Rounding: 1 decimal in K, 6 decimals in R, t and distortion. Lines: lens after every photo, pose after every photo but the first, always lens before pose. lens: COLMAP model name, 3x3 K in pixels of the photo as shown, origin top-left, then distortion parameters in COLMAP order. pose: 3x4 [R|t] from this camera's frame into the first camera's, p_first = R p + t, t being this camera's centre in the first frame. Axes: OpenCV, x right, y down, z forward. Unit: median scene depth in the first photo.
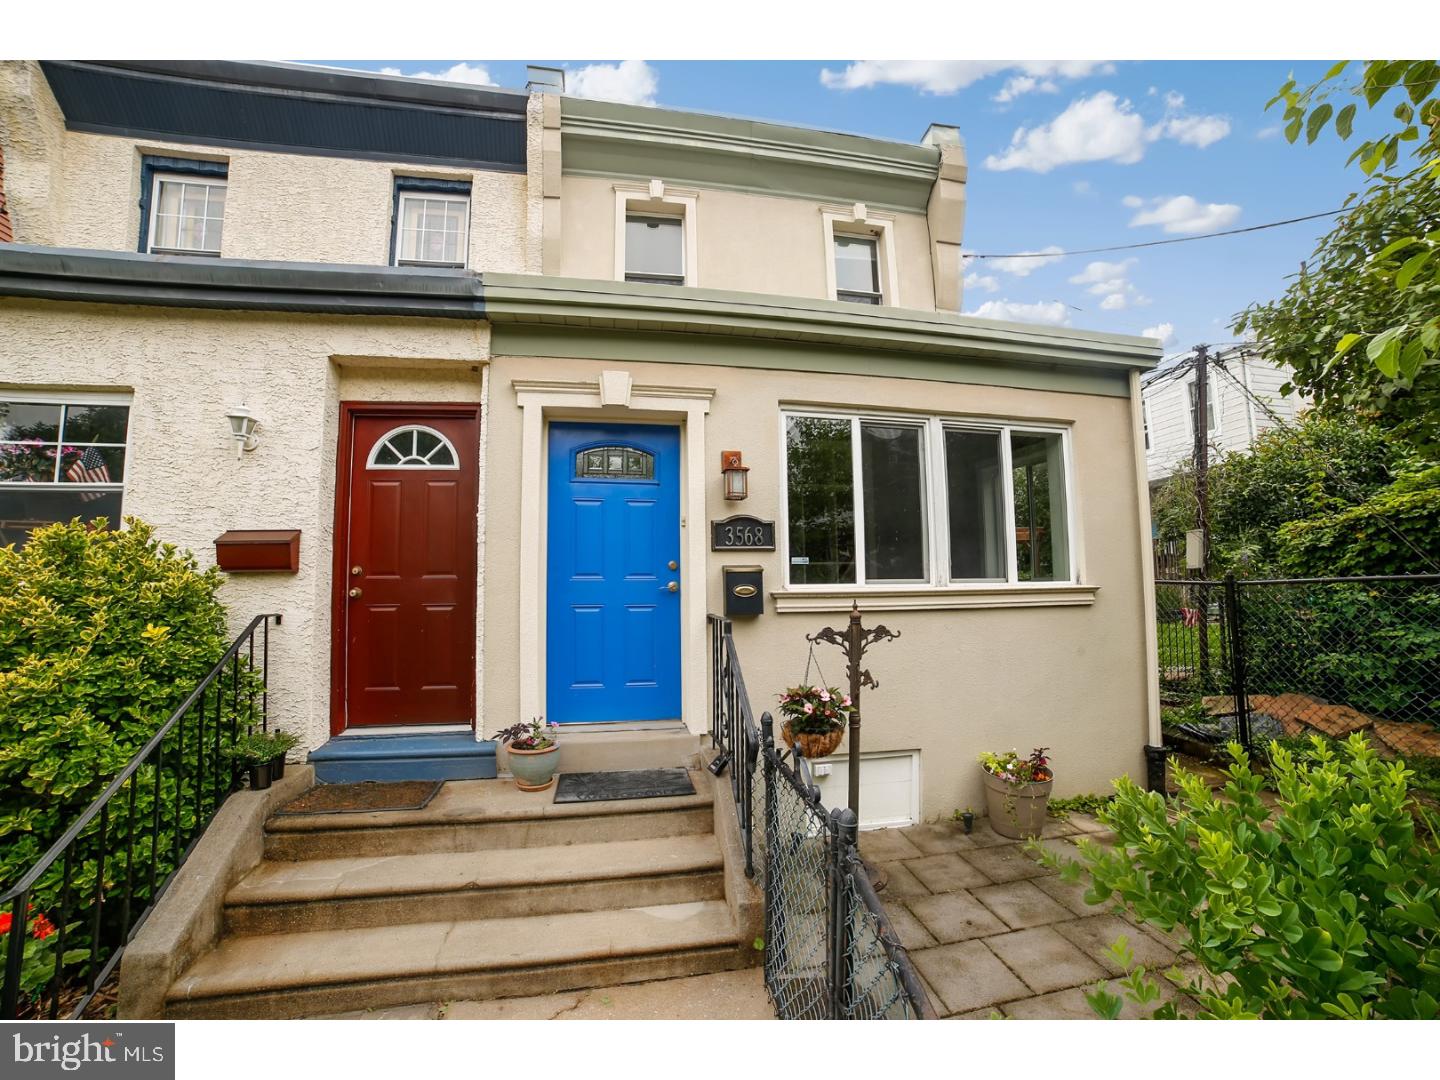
lens RADIAL K [[587.1, 0, 725.0], [0, 587.1, 537.3], [0, 0, 1]] dist [-0.105225, 0.036912]
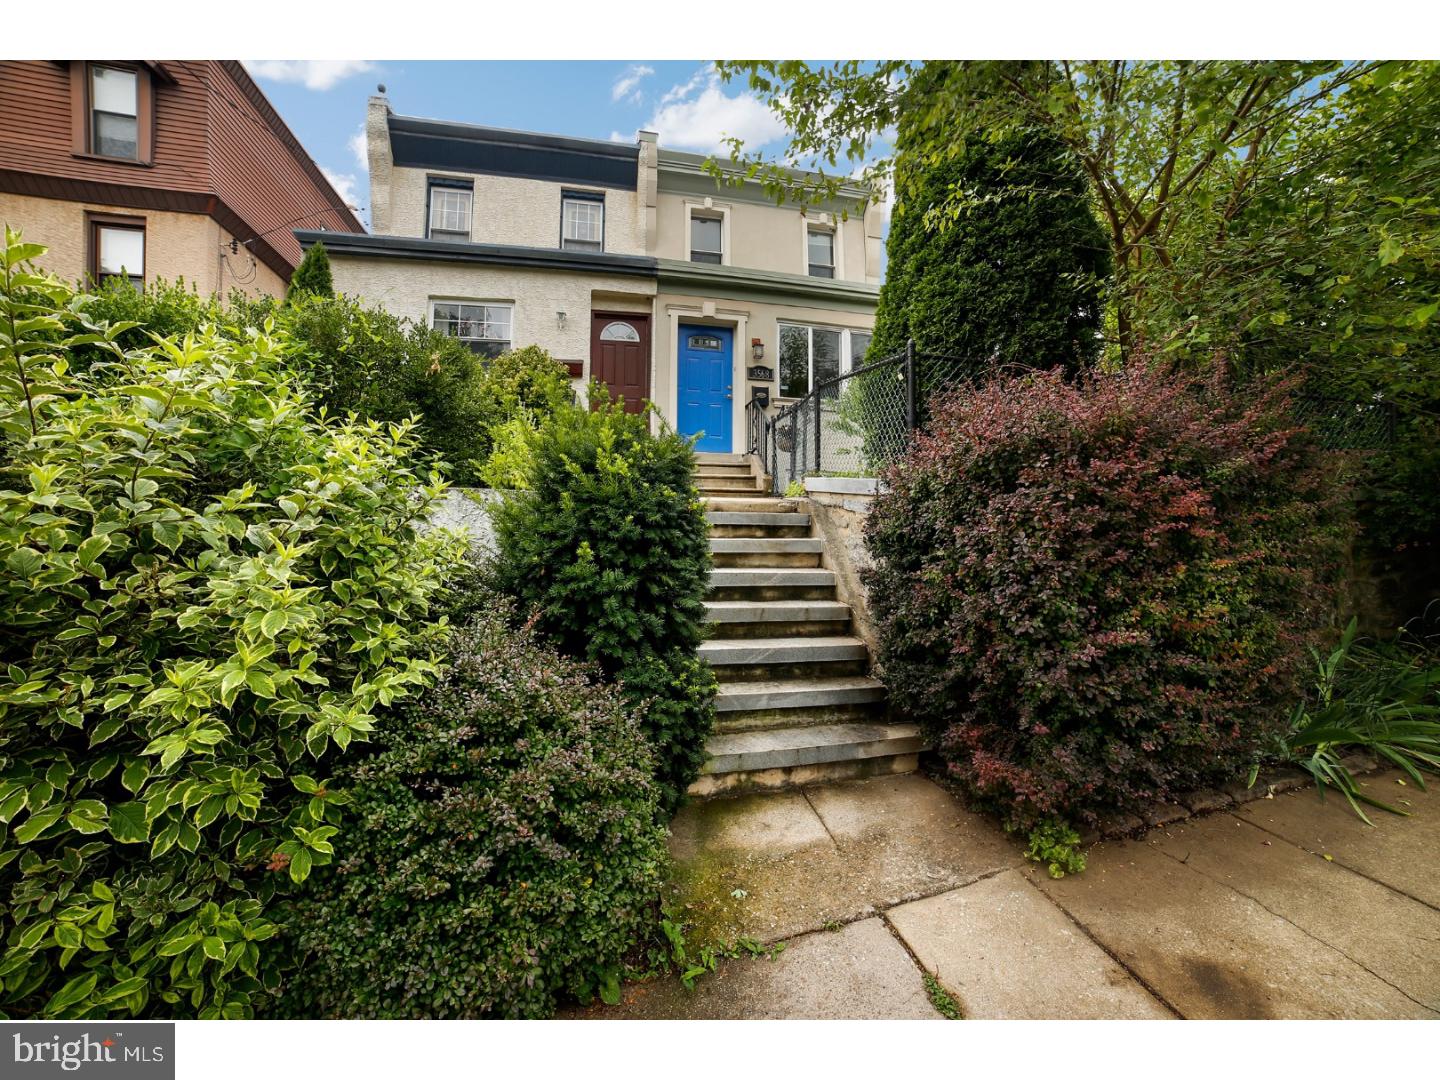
lens RADIAL K [[587.1, 0, 725.0], [0, 587.1, 537.3], [0, 0, 1]] dist [-0.105225, 0.036912]
pose [[0.999243, 0.017497, 0.034737, -0.127380], [-0.019984, 0.997161, 0.072601, 0.338460], [-0.033368, -0.073241, 0.996756, -0.964888]]
